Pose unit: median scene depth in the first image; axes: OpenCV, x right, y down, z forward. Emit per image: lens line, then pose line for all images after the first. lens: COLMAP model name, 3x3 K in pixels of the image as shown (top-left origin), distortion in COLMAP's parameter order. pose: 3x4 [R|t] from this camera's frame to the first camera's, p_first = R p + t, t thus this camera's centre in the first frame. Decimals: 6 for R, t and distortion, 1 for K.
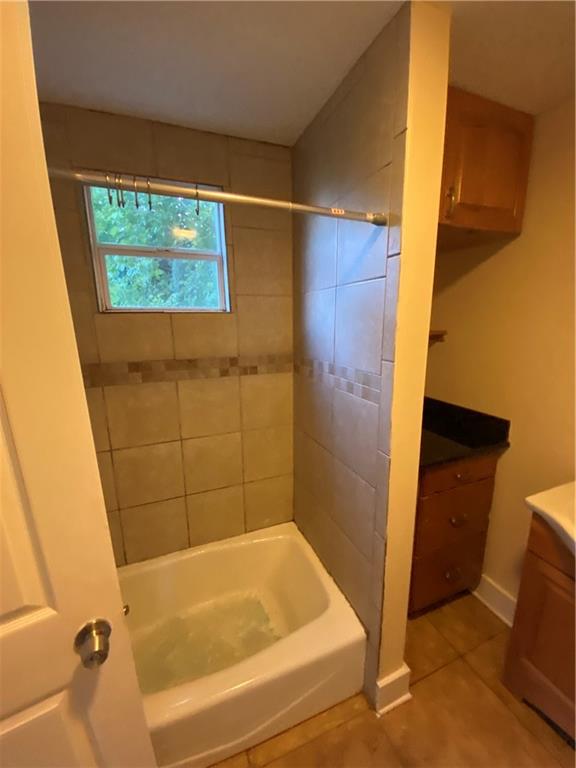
lens RADIAL K [[311.5, 0, 292.0], [0, 311.5, 384.8], [0, 0, 1]] dist [-0.012653, -0.004156]
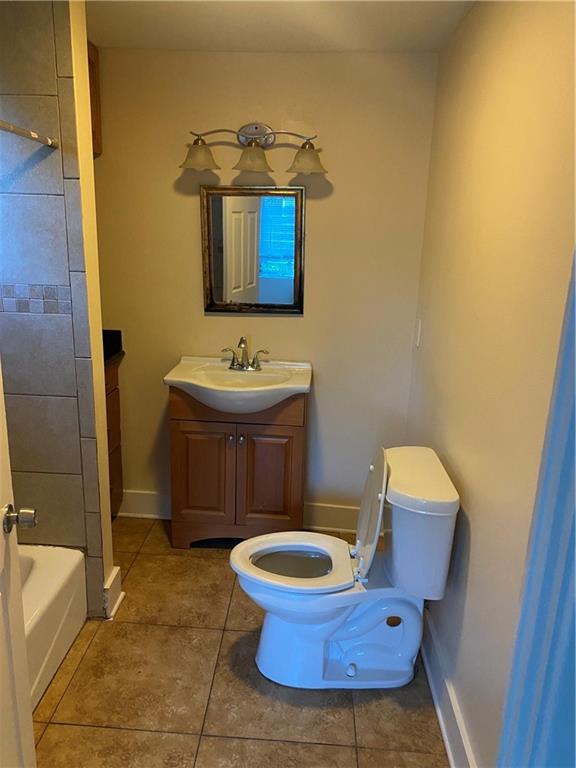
lens RADIAL K [[578.3, 0, 285.7], [0, 578.3, 382.5], [0, 0, 1]] dist [-0.041711, 0.005083]
pose [[0.417696, -0.206461, 0.884819, -1.067202], [0.151523, 0.976032, 0.156215, 0.084986], [-0.895863, 0.068820, 0.438968, -0.462626]]
